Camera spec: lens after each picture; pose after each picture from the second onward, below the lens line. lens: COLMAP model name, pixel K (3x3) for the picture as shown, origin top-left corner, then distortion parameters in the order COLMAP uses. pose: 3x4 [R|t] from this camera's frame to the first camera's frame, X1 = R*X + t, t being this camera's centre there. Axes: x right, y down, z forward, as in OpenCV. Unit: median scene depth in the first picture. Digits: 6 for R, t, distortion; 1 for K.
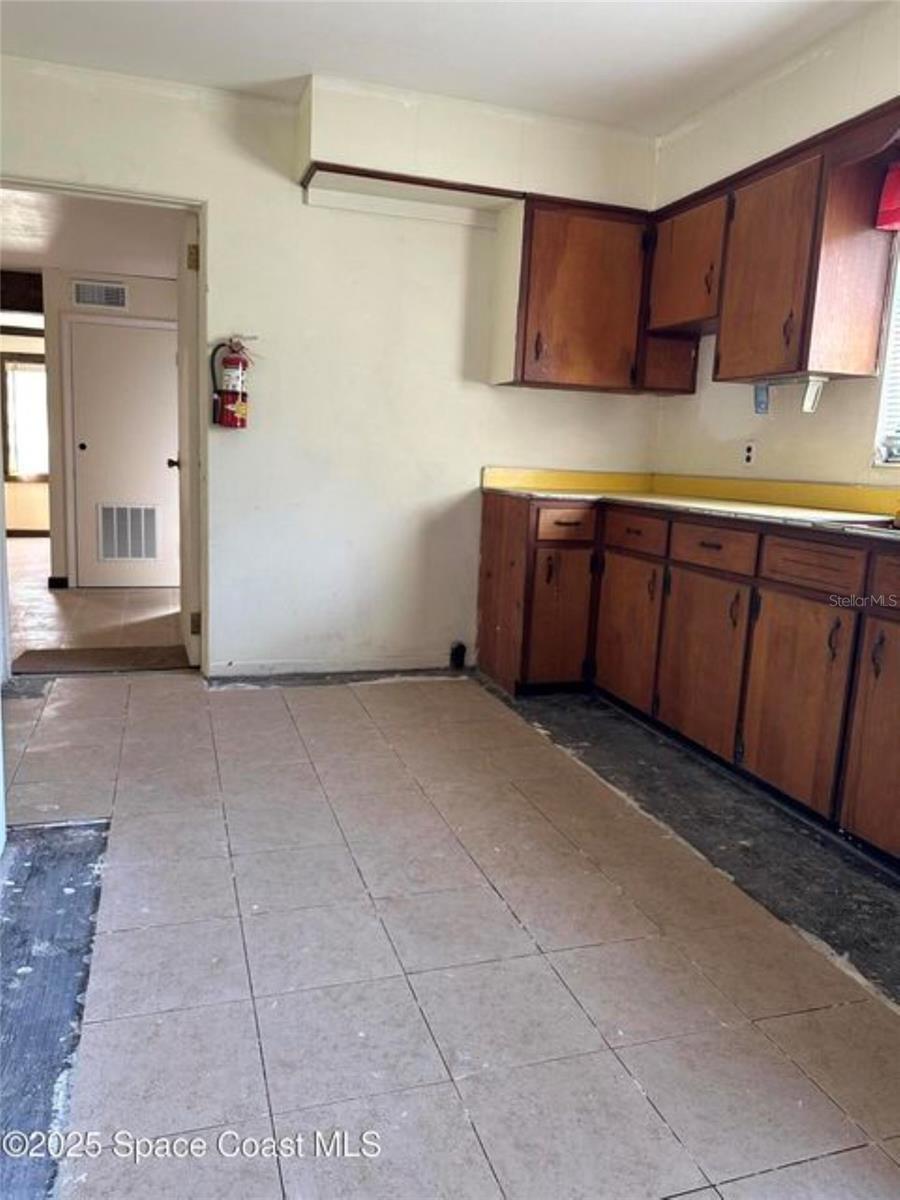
lens RADIAL K [[844.4, 0, 446.0], [0, 844.4, 604.2], [0, 0, 1]] dist [0.072721, -0.063014]
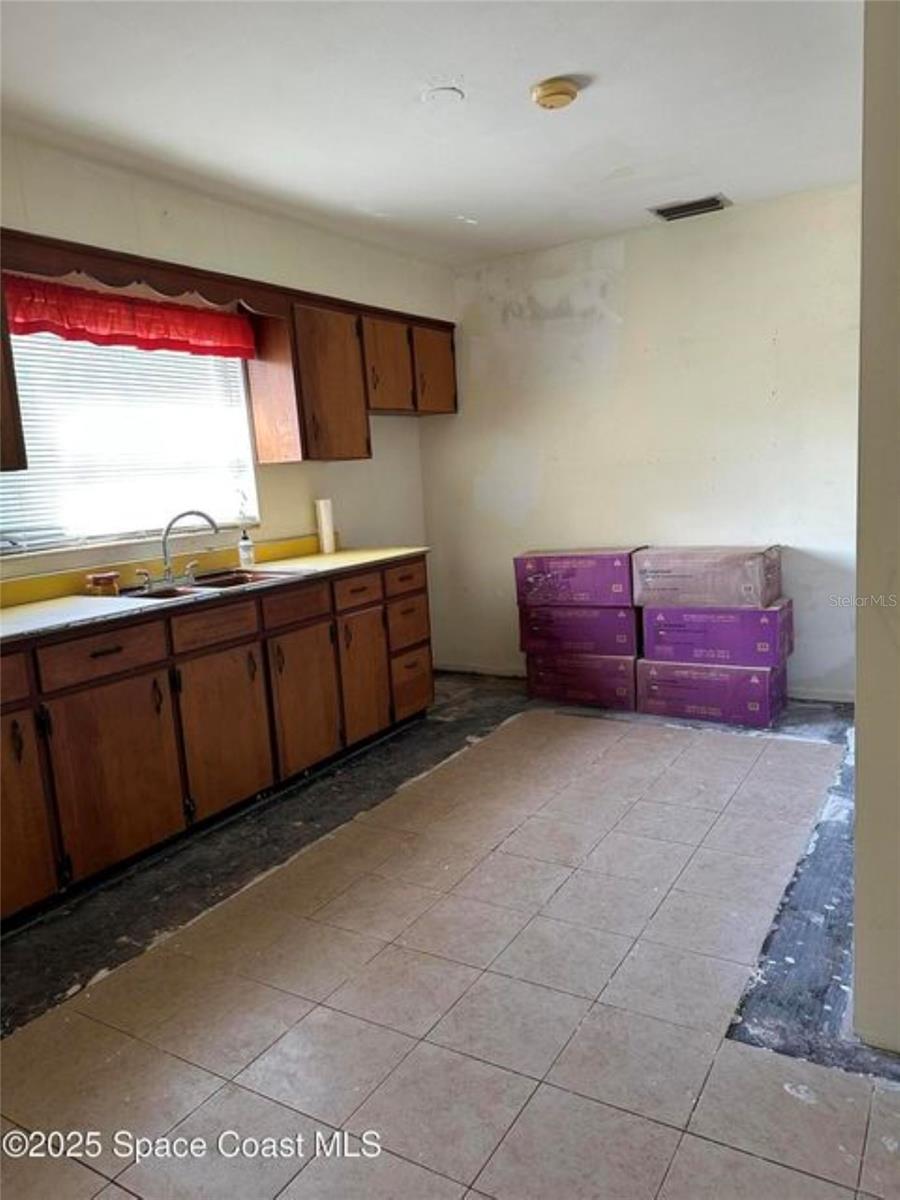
lens RADIAL K [[844.4, 0, 446.0], [0, 844.4, 604.2], [0, 0, 1]] dist [0.072721, -0.063014]
pose [[-0.648477, -0.119086, 0.751862, -0.726553], [0.172584, 0.938970, 0.297575, -0.382410], [-0.741412, 0.322730, -0.588348, 1.433968]]
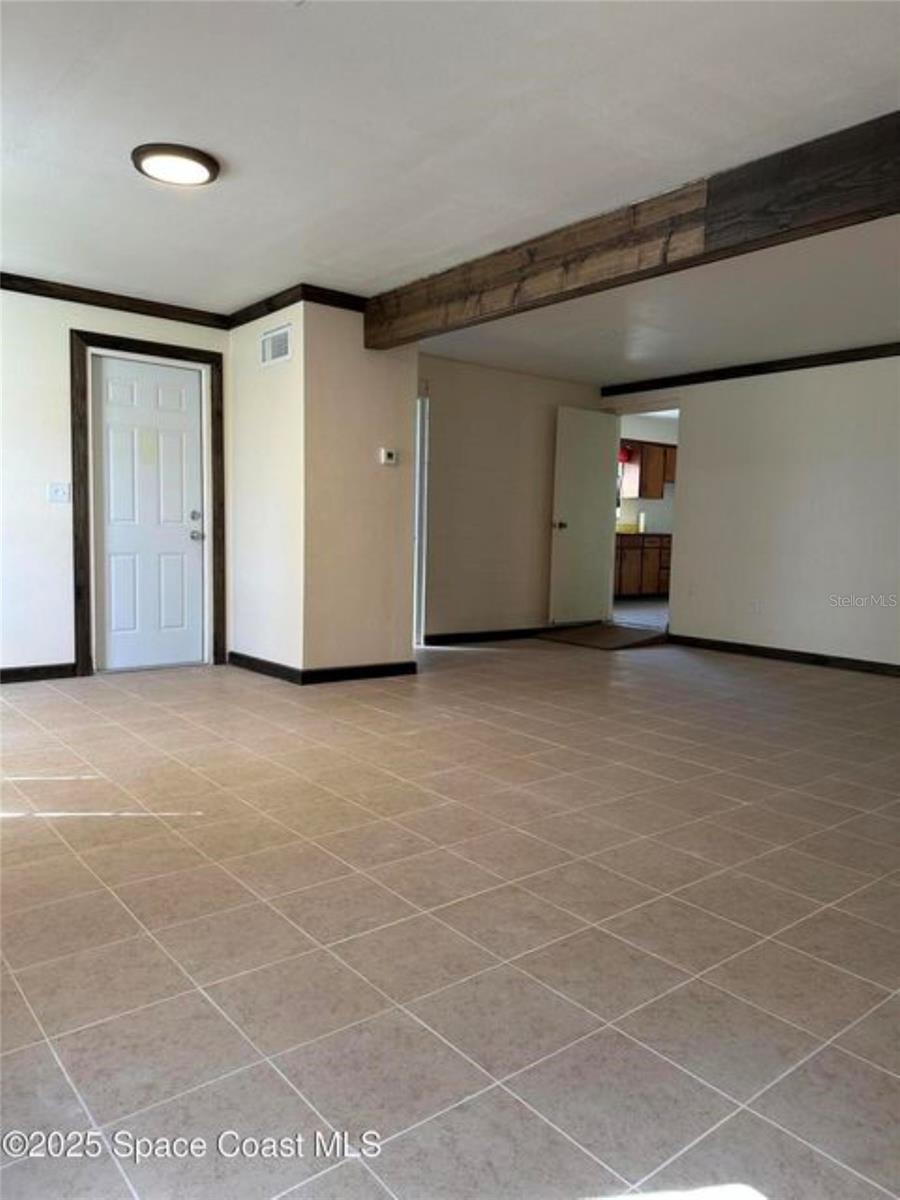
lens RADIAL K [[844.4, 0, 446.0], [0, 844.4, 604.2], [0, 0, 1]] dist [0.072721, -0.063014]
pose [[-0.358794, -0.142003, 0.922552, -3.119310], [0.124242, 0.972300, 0.197979, -0.670886], [-0.925111, 0.185653, -0.331213, 3.095978]]
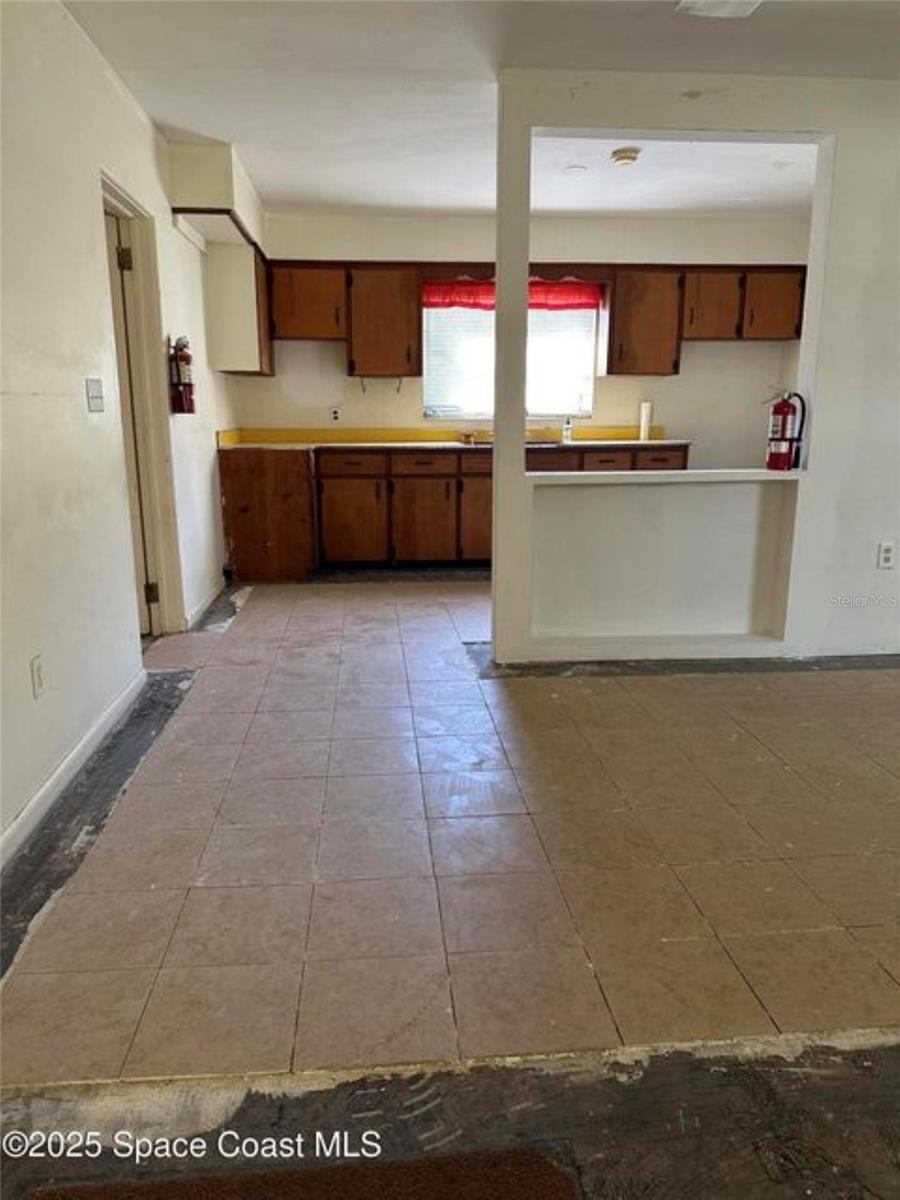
lens RADIAL K [[838.4, 0, 450.0], [0, 838.4, 600.0], [0, 0, 1]] dist [0.205210, -0.382785]
pose [[0.214546, -0.260084, 0.941449, -1.929928], [0.181594, 0.957710, 0.223193, -0.224357], [-0.959684, 0.123077, 0.252702, 0.524553]]
